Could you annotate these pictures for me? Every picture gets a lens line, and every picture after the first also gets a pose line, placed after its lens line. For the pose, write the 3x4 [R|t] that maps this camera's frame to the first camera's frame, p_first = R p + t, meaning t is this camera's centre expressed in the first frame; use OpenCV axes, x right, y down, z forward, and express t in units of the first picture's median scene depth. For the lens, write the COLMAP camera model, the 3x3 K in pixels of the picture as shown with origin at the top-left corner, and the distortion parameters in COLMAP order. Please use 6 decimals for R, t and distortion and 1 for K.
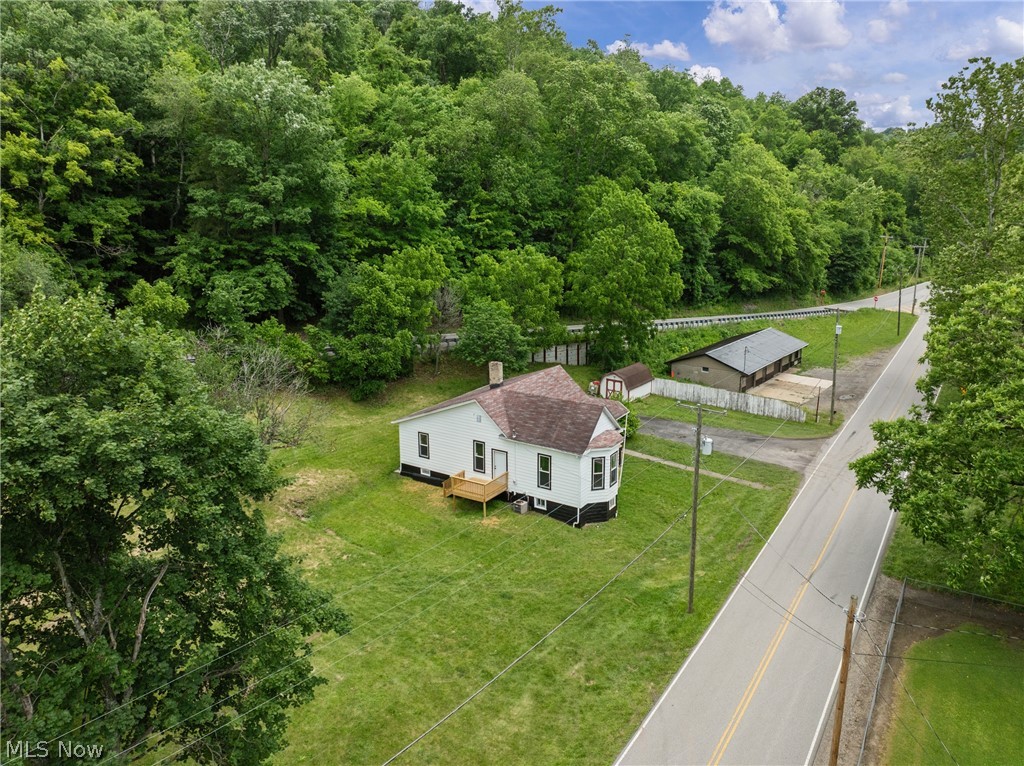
lens RADIAL K [[731.8, 0, 512.0], [0, 731.8, 383.0], [0, 0, 1]] dist [-0.037776, -0.000098]
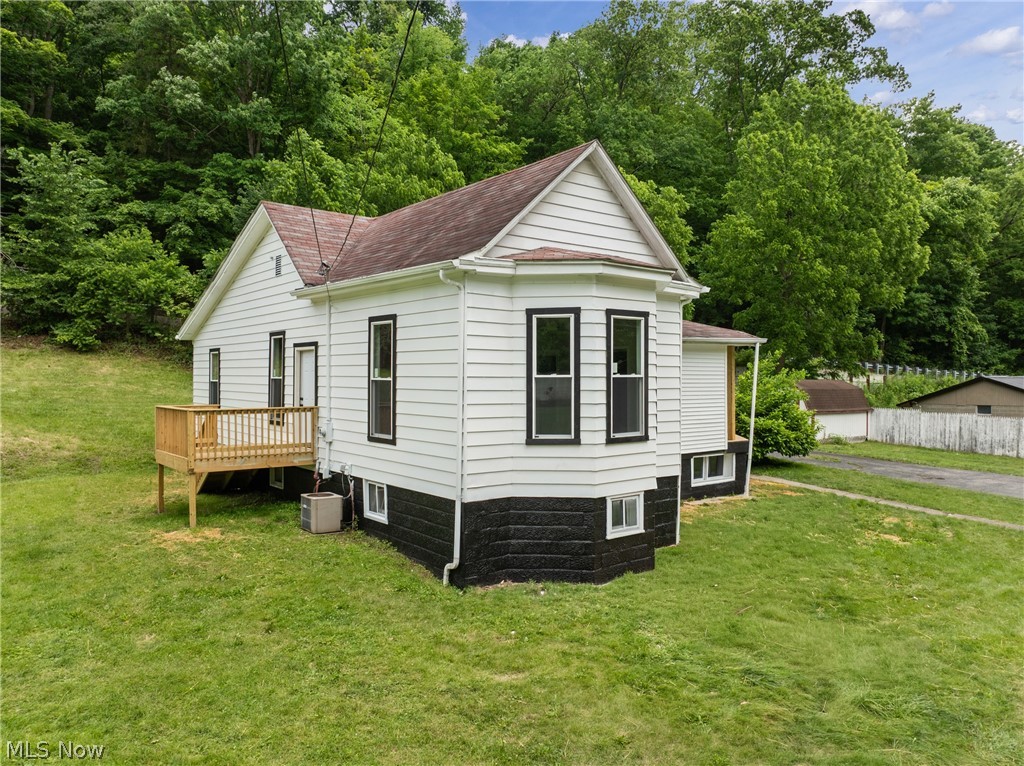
lens RADIAL K [[731.8, 0, 512.0], [0, 731.8, 383.0], [0, 0, 1]] dist [-0.037776, -0.000098]
pose [[0.951810, 0.012374, -0.306438, 0.172605], [-0.085922, 0.969931, -0.227709, 0.175020], [0.294406, 0.243065, 0.924253, 0.714147]]
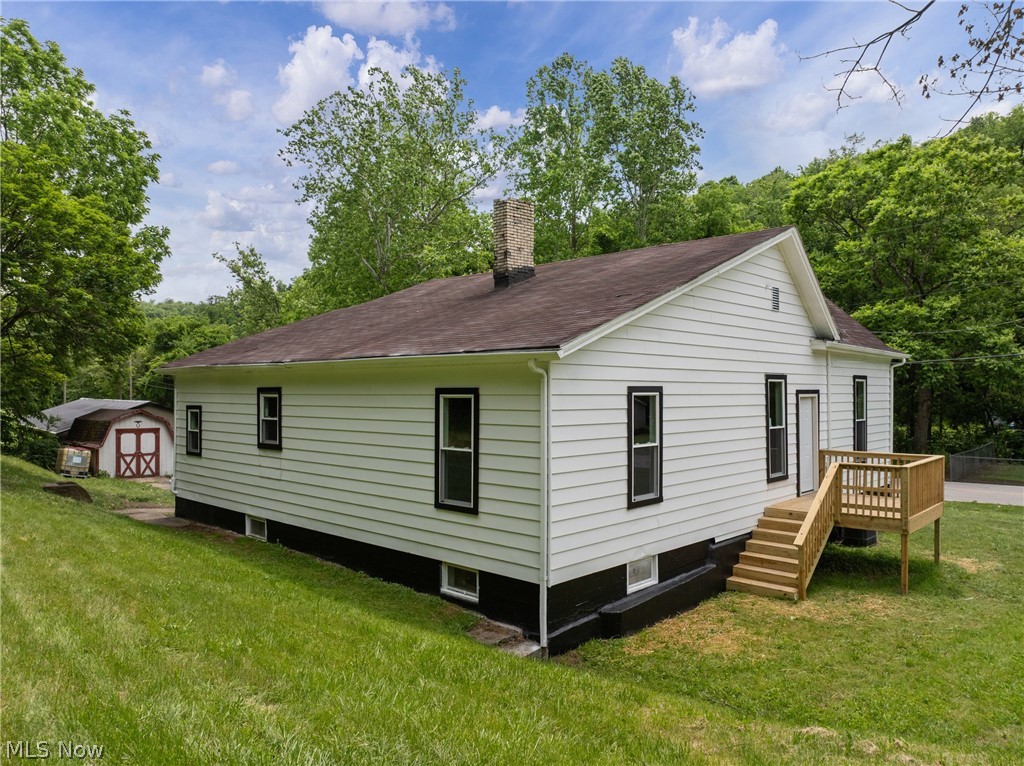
lens RADIAL K [[731.8, 0, 512.0], [0, 731.8, 383.0], [0, 0, 1]] dist [-0.037776, -0.000098]
pose [[0.172790, 0.018948, 0.984776, -0.374203], [0.243418, 0.967980, -0.061335, 0.075600], [-0.954406, 0.250310, 0.162645, 1.073348]]
